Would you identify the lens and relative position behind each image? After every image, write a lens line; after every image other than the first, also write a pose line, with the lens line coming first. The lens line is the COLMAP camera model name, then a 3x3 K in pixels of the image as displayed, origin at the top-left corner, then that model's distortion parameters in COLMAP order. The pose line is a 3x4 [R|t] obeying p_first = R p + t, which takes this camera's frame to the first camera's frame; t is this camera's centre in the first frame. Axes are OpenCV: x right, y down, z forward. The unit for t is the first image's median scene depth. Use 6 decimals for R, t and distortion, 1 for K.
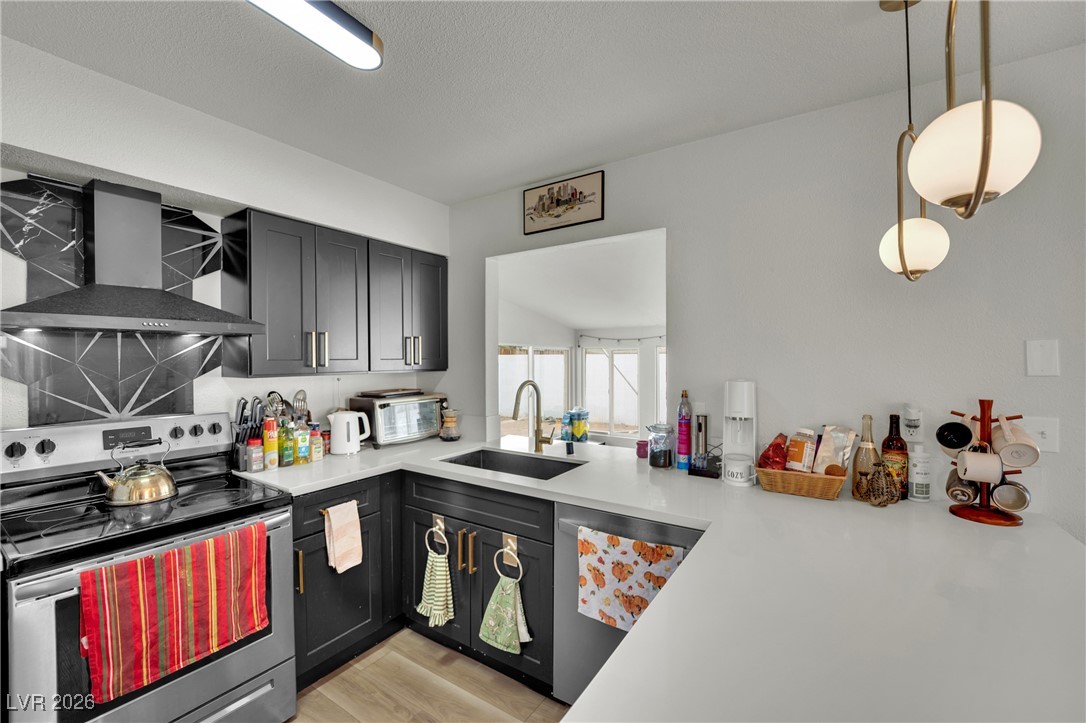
lens RADIAL K [[447.2, 0, 544.5], [0, 447.2, 352.2], [0, 0, 1]] dist [-0.021989, 0.000275]
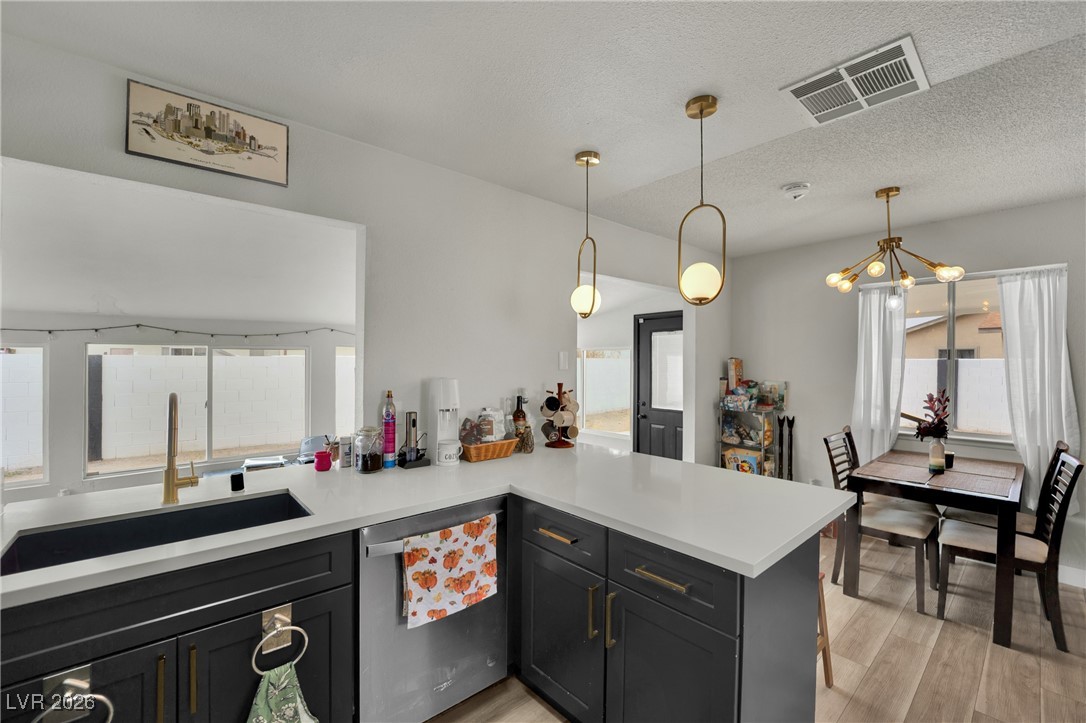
lens RADIAL K [[447.2, 0, 539.8], [0, 447.2, 366.1], [0, 0, 1]] dist [-0.021989, 0.000275]
pose [[0.272280, -0.003772, 0.962211, -0.715613], [-0.014371, 0.999865, 0.007987, 0.018502], [-0.962111, -0.016002, 0.272189, 0.469120]]
